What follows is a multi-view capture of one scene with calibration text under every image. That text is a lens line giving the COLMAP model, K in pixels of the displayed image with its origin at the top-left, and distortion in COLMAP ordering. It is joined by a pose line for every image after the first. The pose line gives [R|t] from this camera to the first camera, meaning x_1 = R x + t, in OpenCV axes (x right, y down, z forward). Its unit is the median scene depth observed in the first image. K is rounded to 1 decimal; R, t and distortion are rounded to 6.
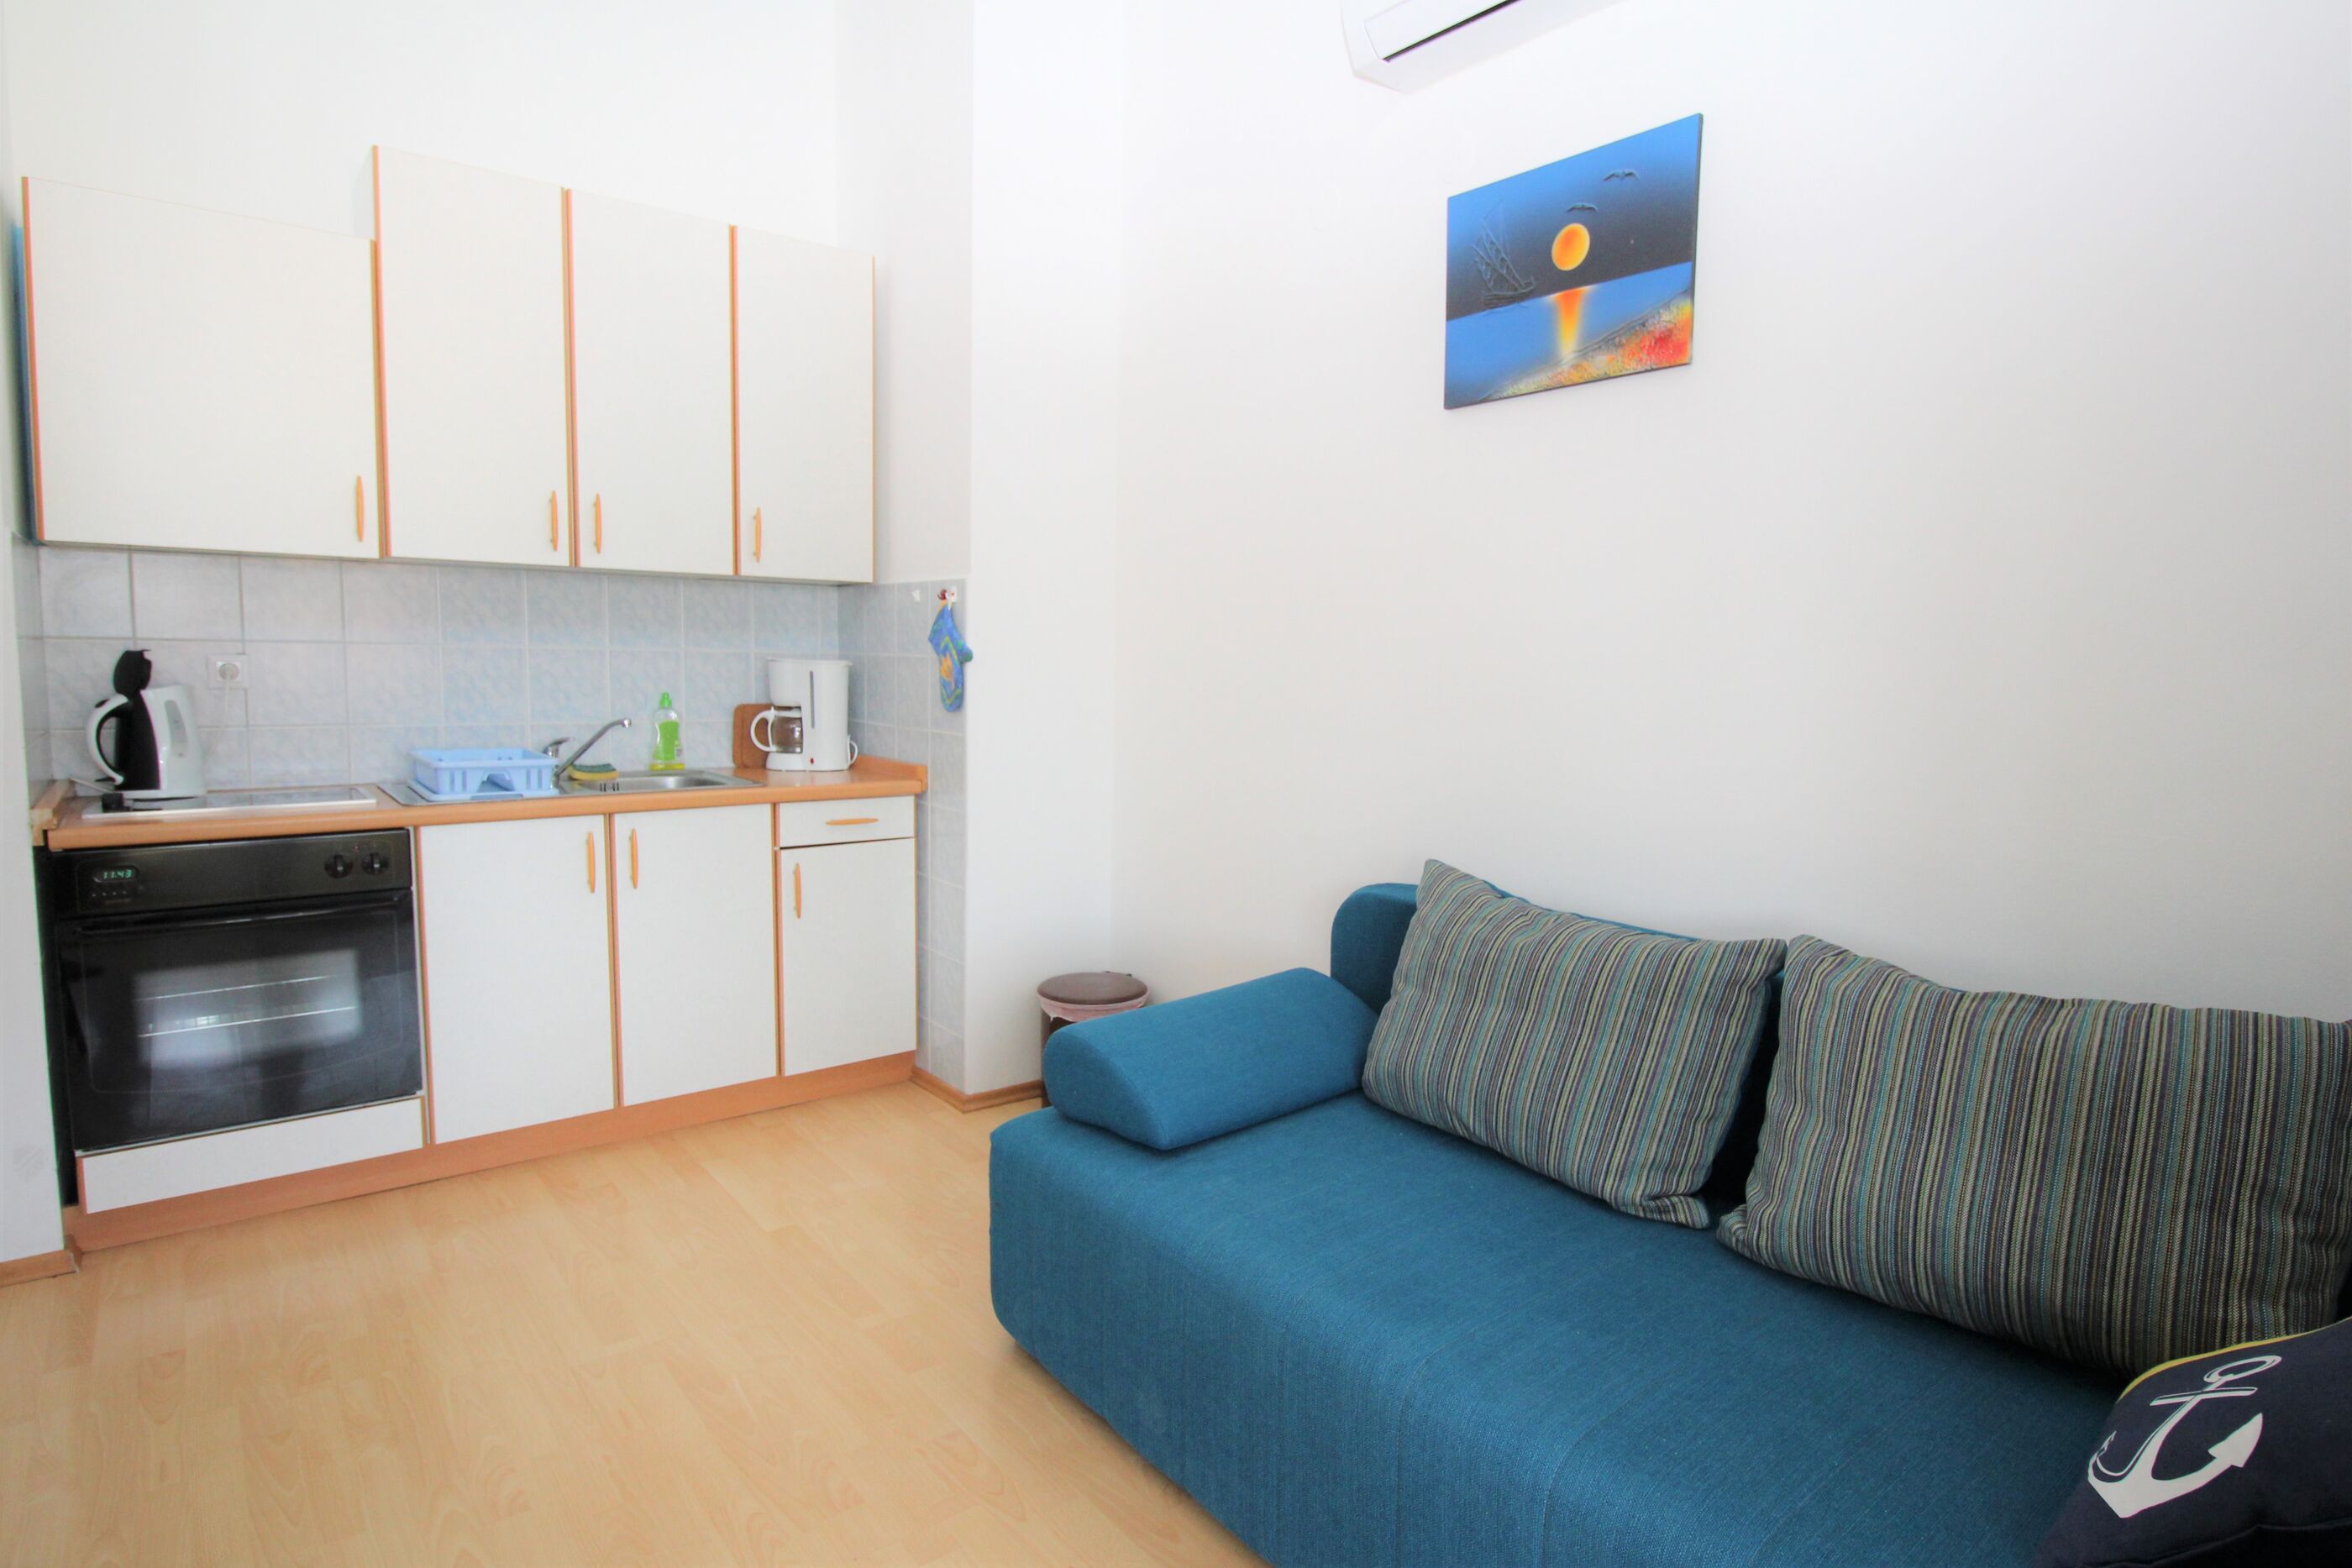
lens RADIAL K [[1296.8, 0, 1189.9], [0, 1296.8, 778.6], [0, 0, 1]] dist [-0.000587, -0.009607]
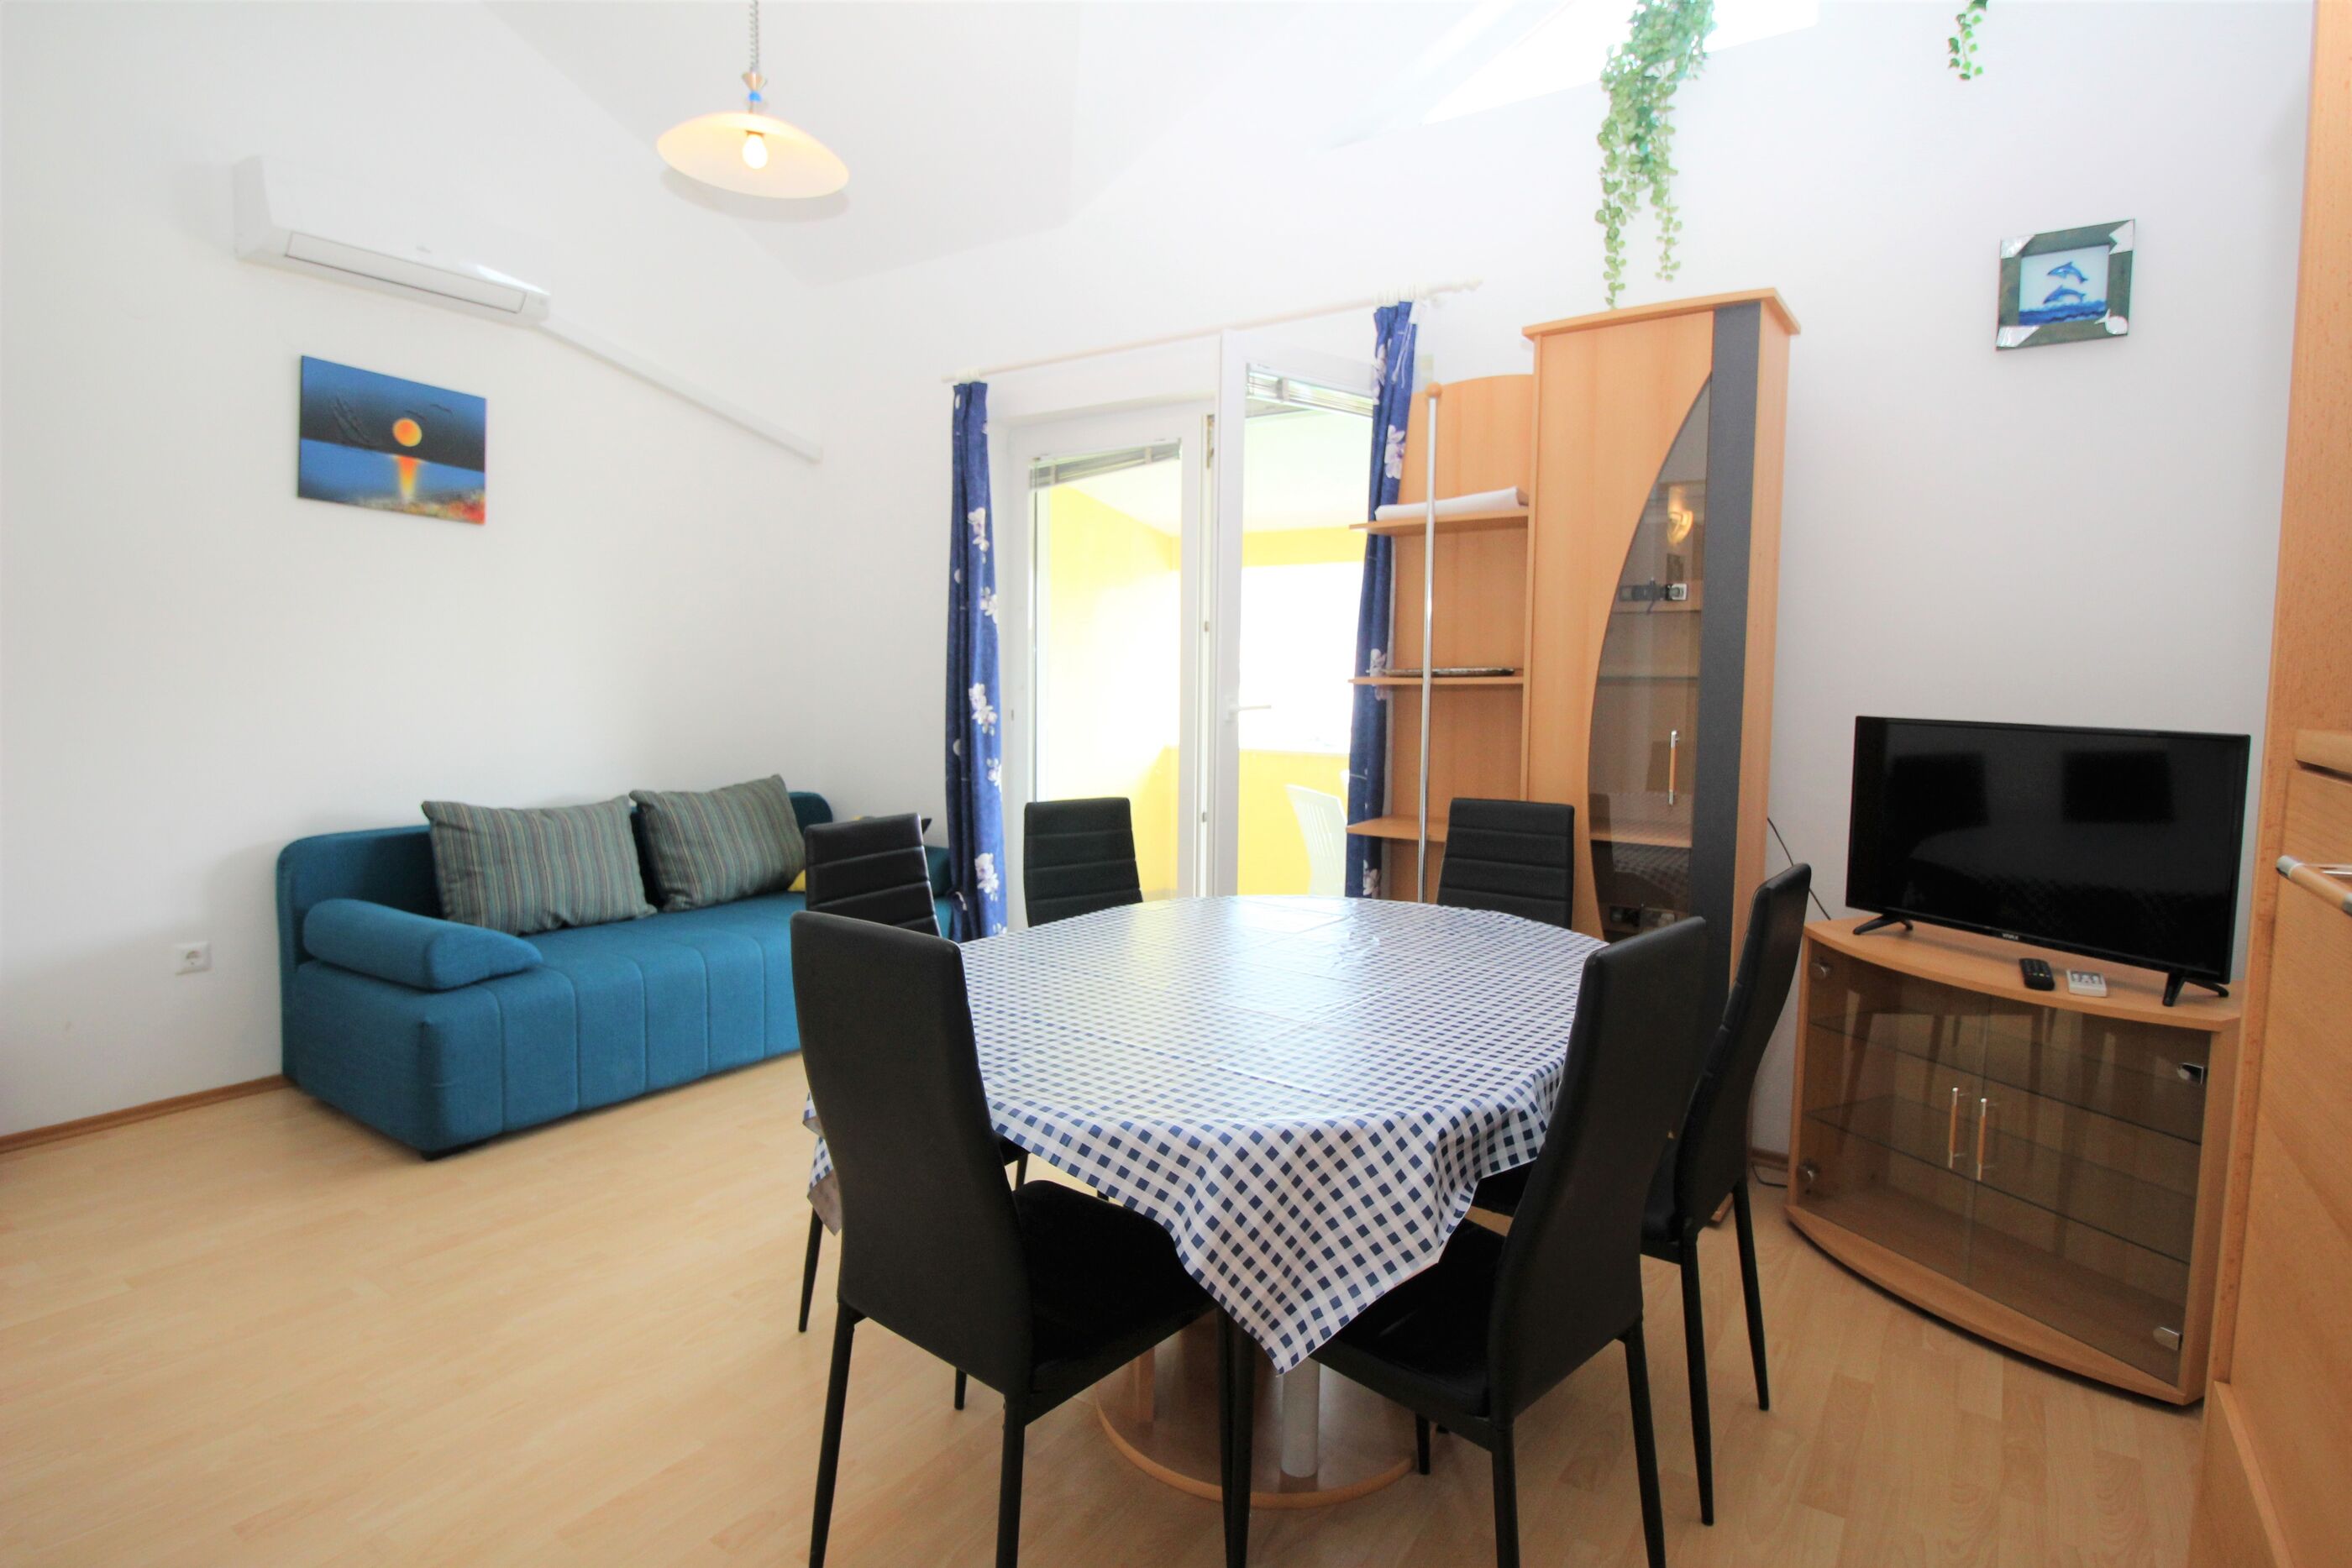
lens RADIAL K [[1155.0, 0, 1167.4], [0, 1155.0, 807.9], [0, 0, 1]] dist [0.024875, -0.000260]
pose [[-0.344187, -0.114090, 0.931943, -1.179661], [0.052170, 0.988732, 0.140309, -0.066329], [-0.937450, 0.096912, -0.334357, 0.480376]]
